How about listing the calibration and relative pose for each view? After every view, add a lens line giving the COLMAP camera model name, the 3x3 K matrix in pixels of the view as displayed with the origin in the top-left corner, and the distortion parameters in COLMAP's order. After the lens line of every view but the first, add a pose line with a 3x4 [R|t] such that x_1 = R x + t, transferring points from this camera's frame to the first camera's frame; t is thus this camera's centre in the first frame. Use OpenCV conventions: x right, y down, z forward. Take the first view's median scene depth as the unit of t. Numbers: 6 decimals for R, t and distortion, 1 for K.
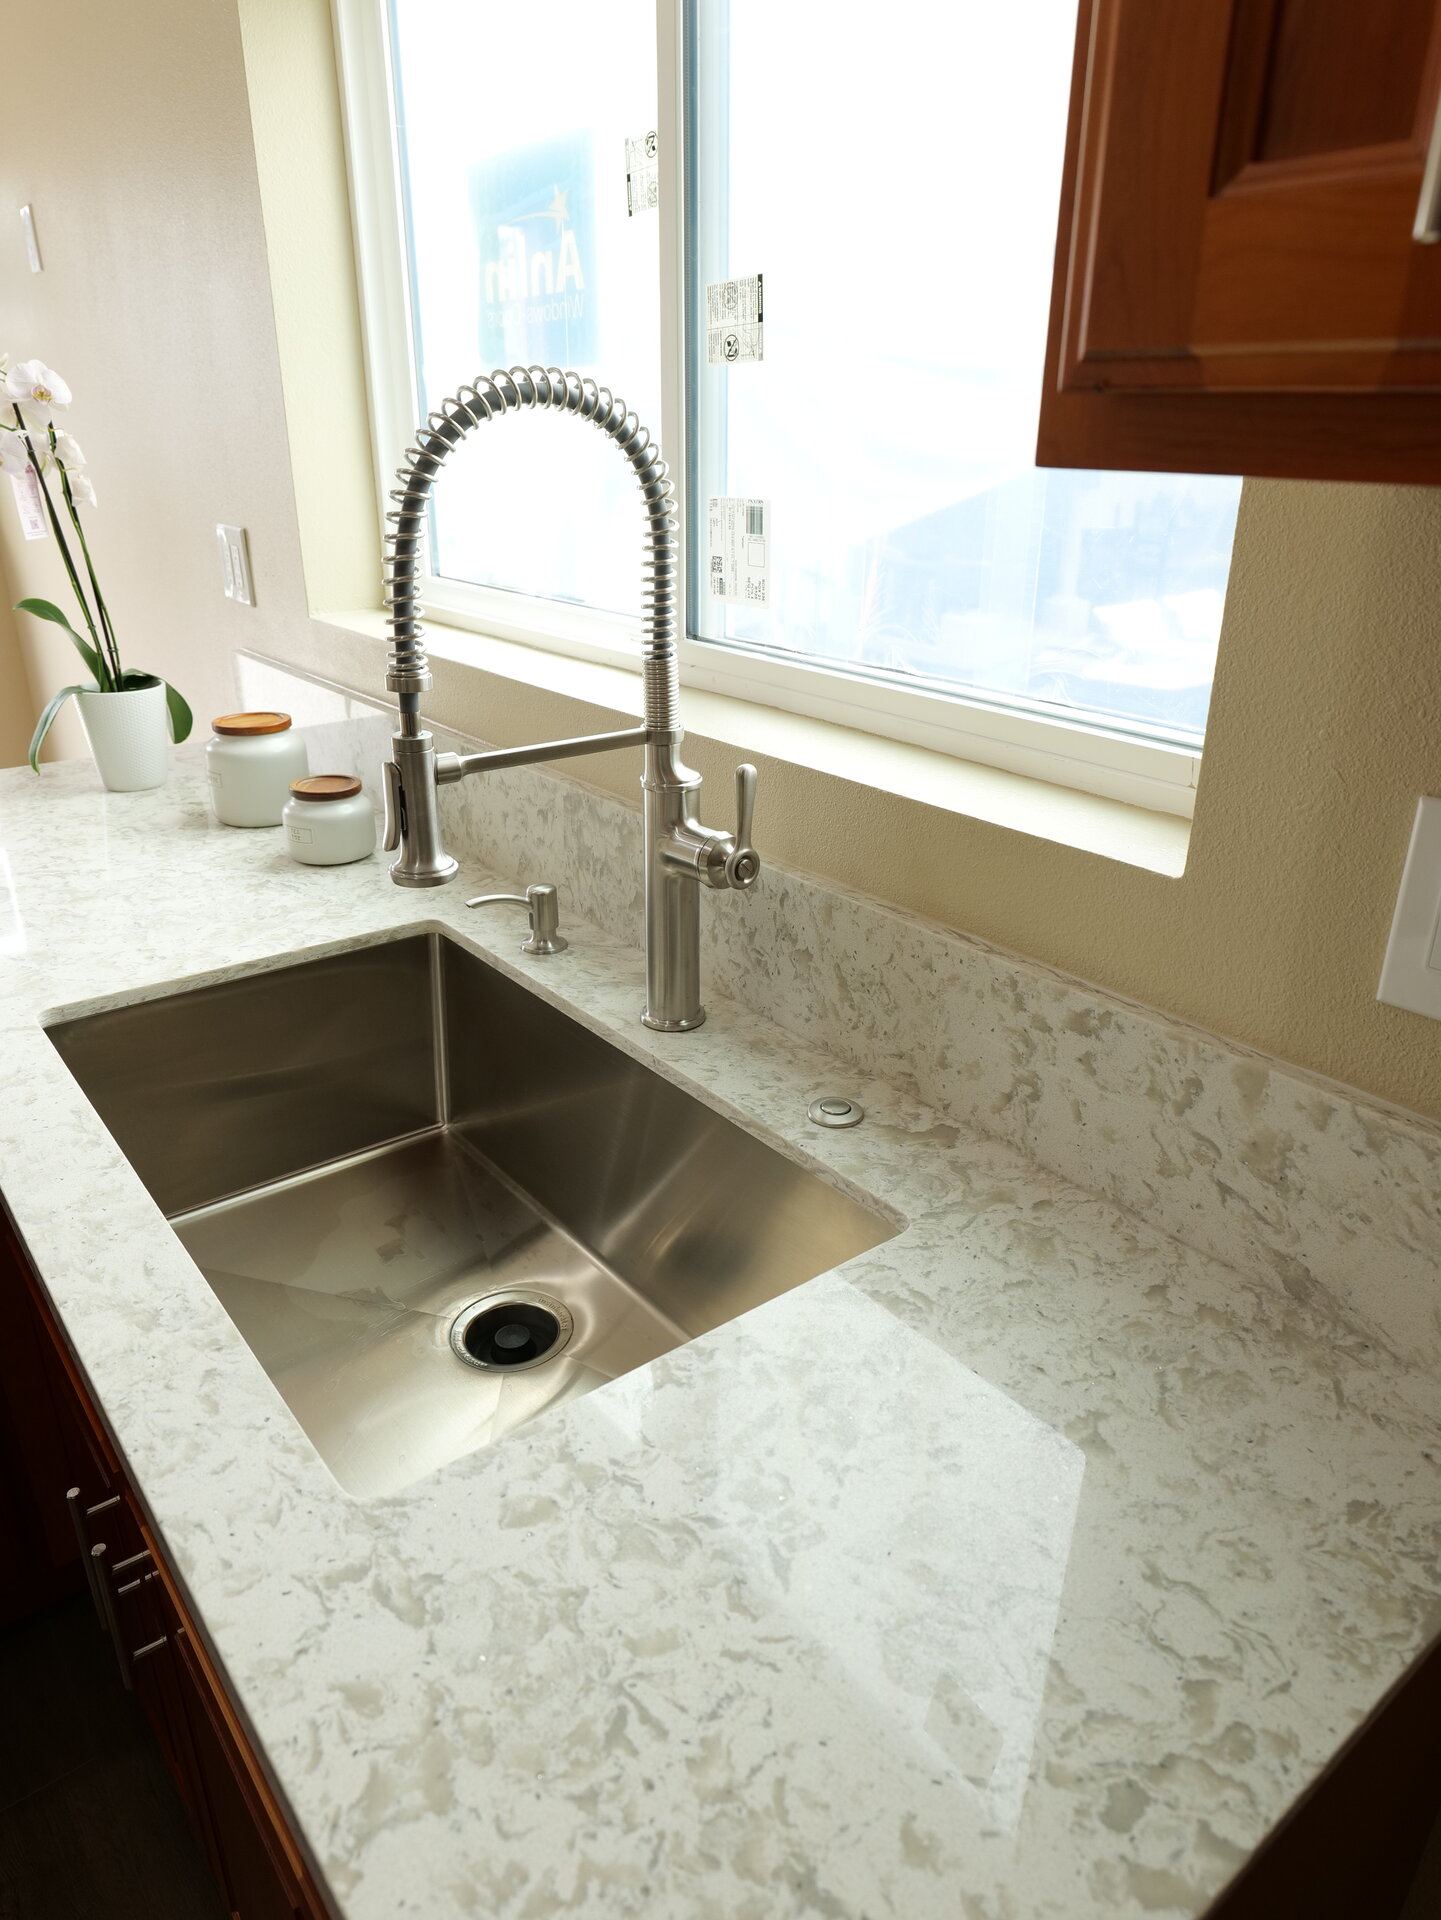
lens RADIAL K [[1260.6, 0, 720.5], [0, 1260.6, 960.0], [0, 0, 1]] dist [-0.023074, 0.011679]
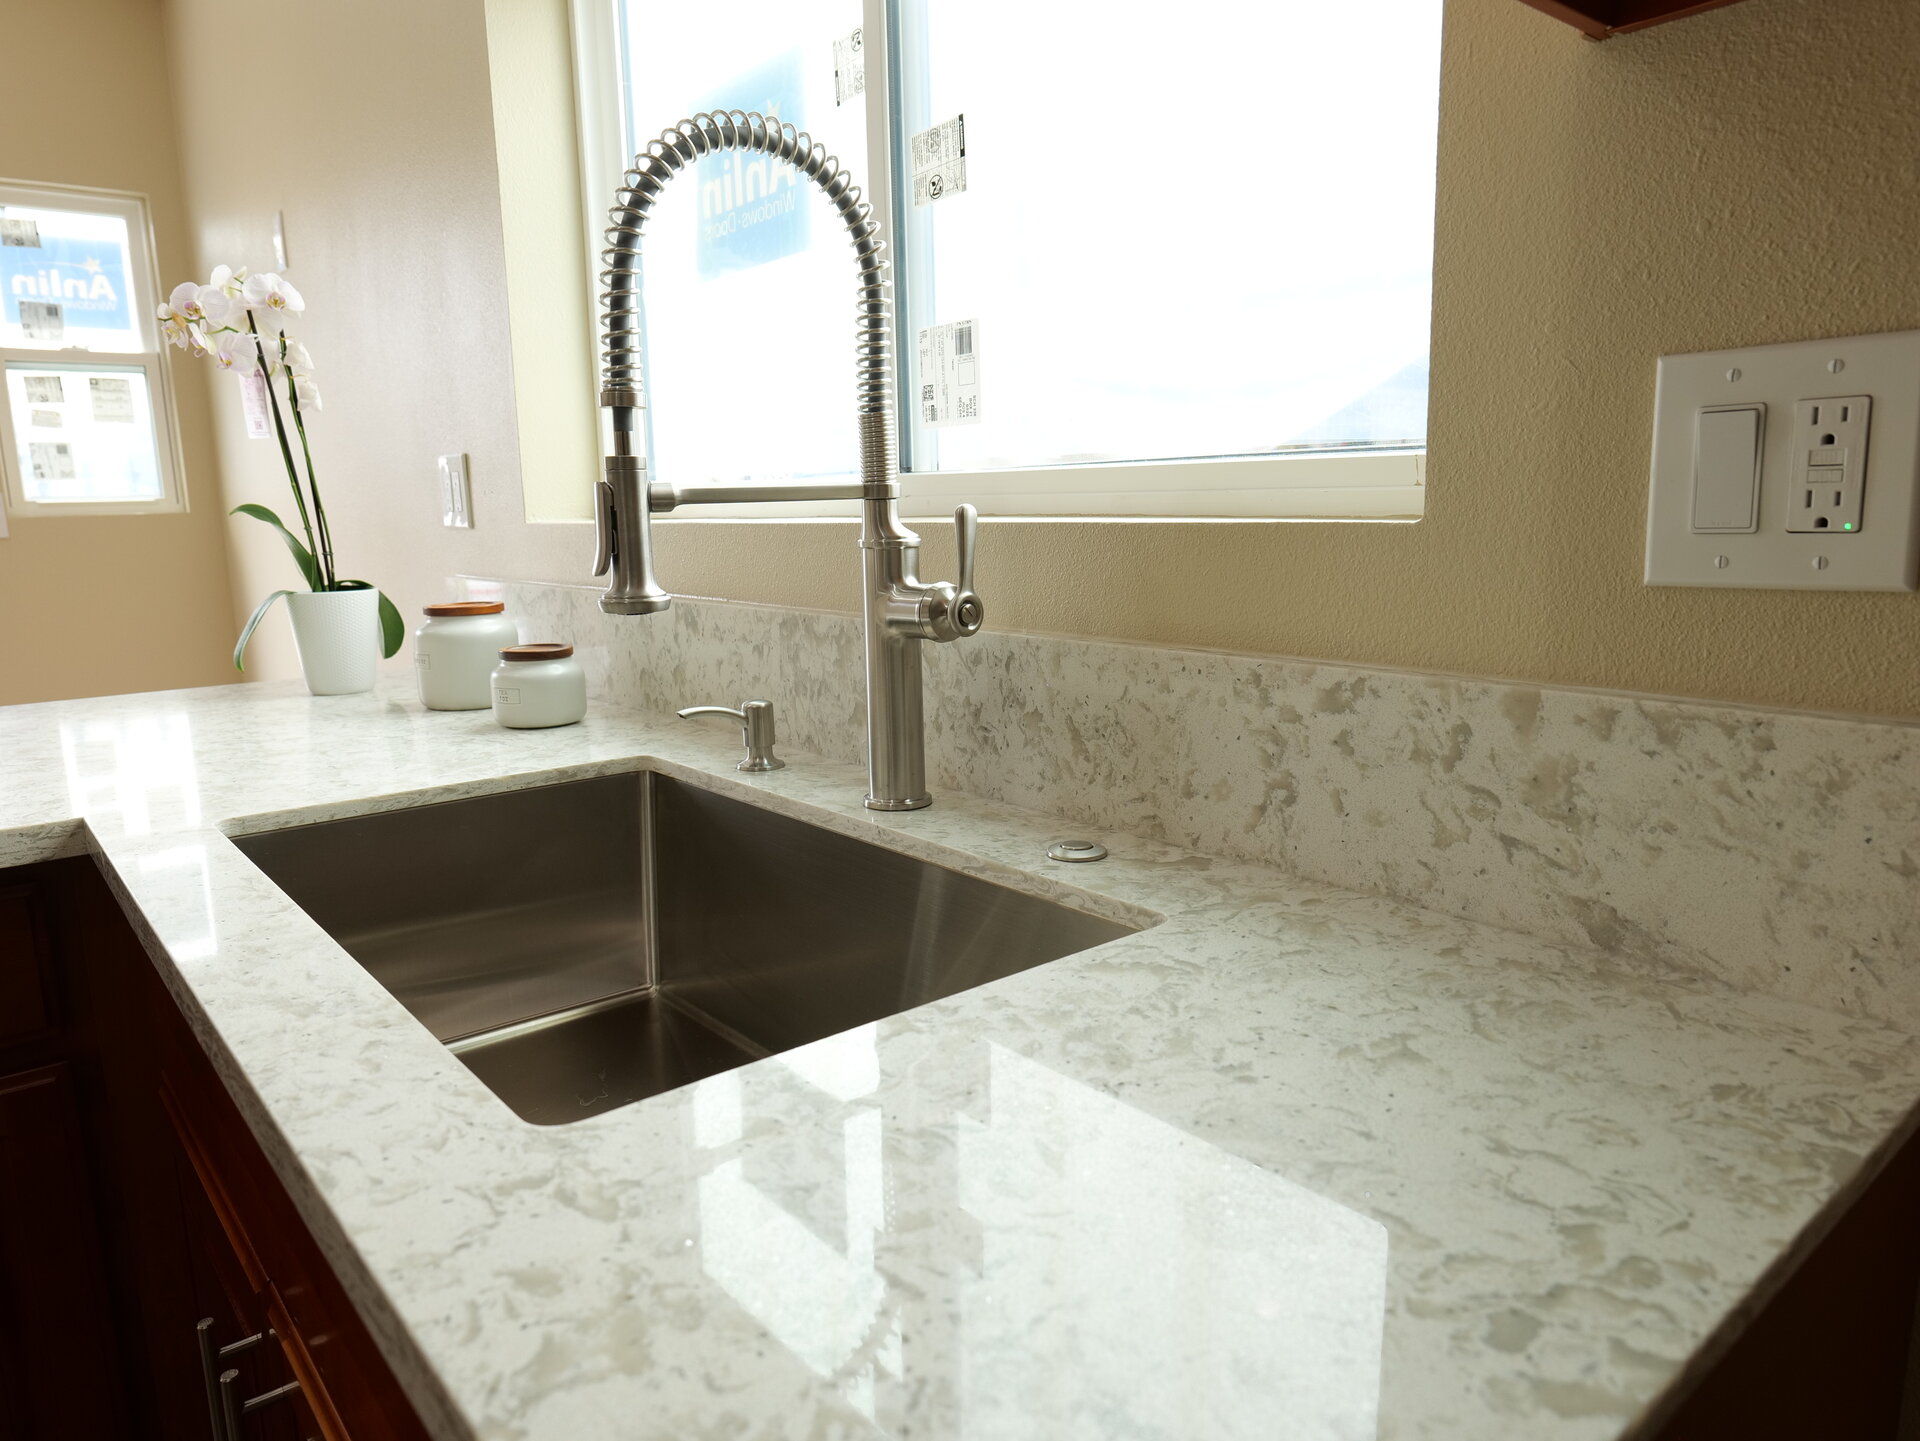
lens RADIAL K [[1260.6, 0, 960.0], [0, 1260.6, 720.5], [0, 0, 1]] dist [-0.023074, 0.011679]
pose [[0.999150, -0.033279, 0.024324, -0.018493], [0.037827, 0.974714, -0.220233, 0.302128], [-0.016380, 0.220966, 0.975144, 0.102246]]
